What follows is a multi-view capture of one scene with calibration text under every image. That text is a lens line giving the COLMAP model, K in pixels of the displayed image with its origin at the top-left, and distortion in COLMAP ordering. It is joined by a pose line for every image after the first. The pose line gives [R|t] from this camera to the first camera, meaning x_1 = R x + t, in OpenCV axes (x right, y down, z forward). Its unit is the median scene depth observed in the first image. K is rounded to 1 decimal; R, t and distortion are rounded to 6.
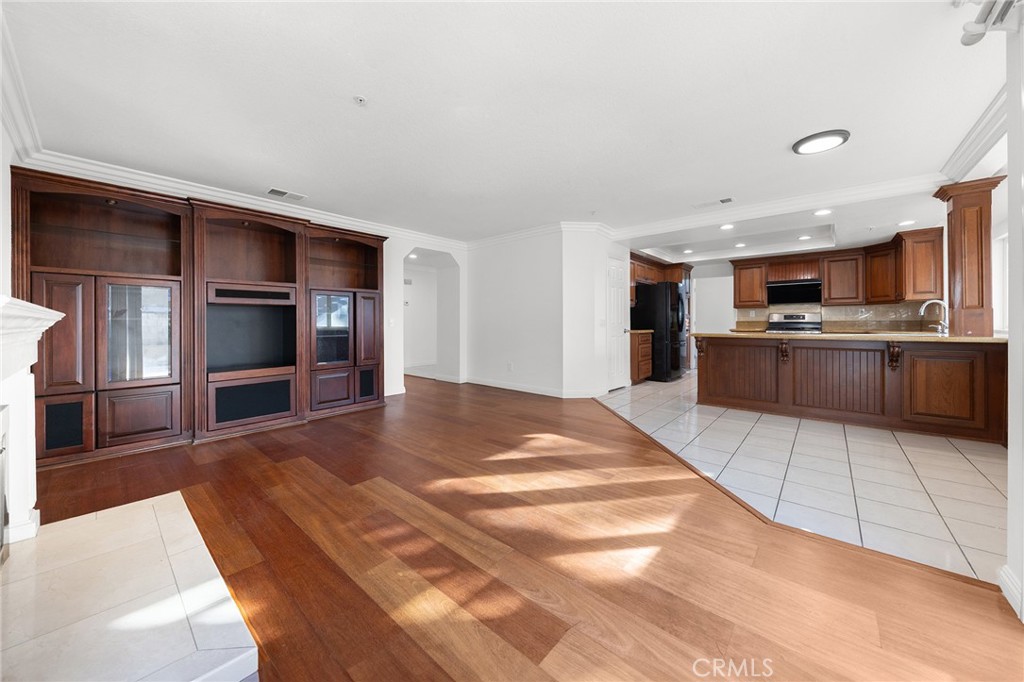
lens RADIAL K [[356.1, 0, 501.5], [0, 356.1, 321.6], [0, 0, 1]] dist [0.002245, -0.000376]
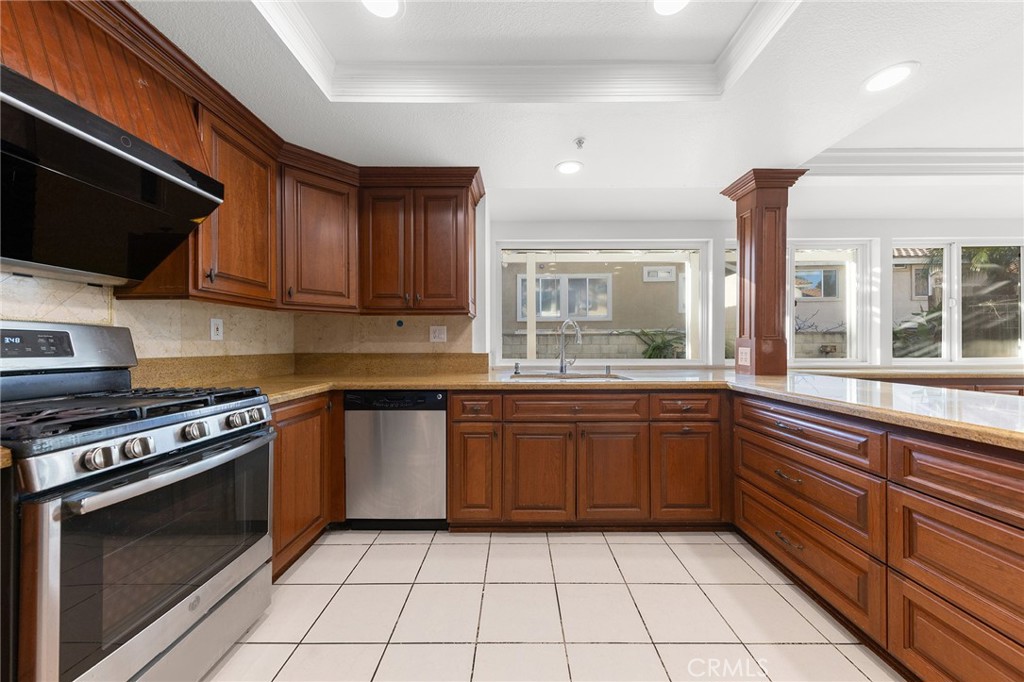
lens RADIAL K [[356.1, 0, 518.0], [0, 356.1, 341.4], [0, 0, 1]] dist [0.002245, -0.000376]
pose [[-0.657870, 0.010490, 0.753058, 0.574677], [0.001401, 0.999918, -0.012705, -0.011220], [-0.753130, -0.007303, -0.657831, 1.003130]]
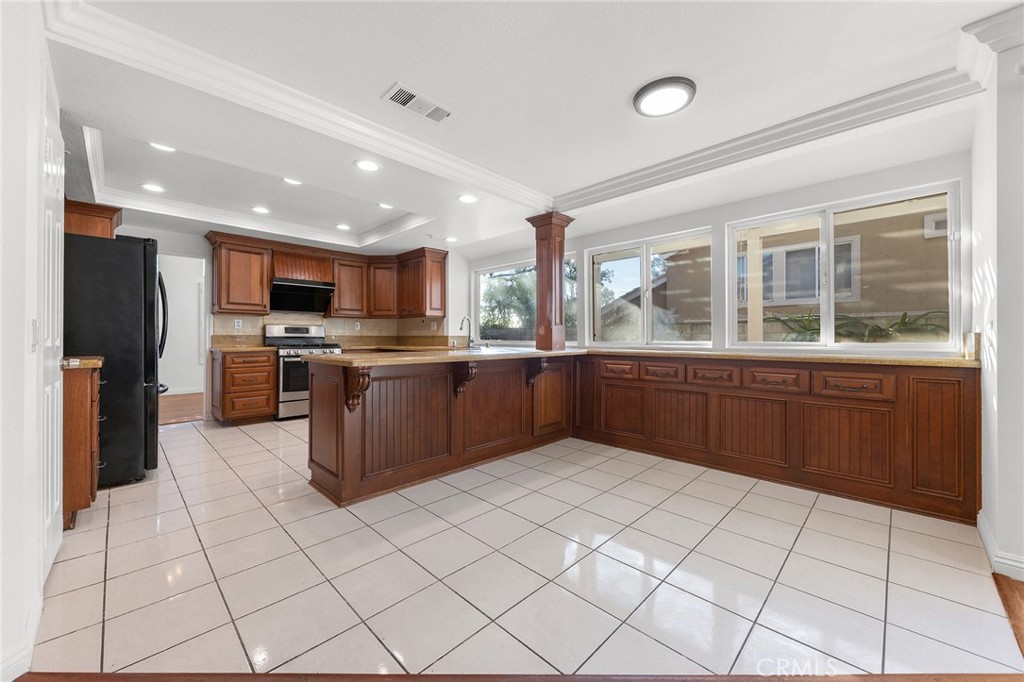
lens RADIAL K [[390.3, 0, 518.8], [0, 390.3, 335.4], [0, 0, 1]] dist [0.001831, -0.000322]
pose [[0.044072, 0.007007, 0.999004, 0.025620], [-0.003376, 0.999971, -0.006865, 0.002566], [-0.999023, -0.003070, 0.044094, 0.539759]]
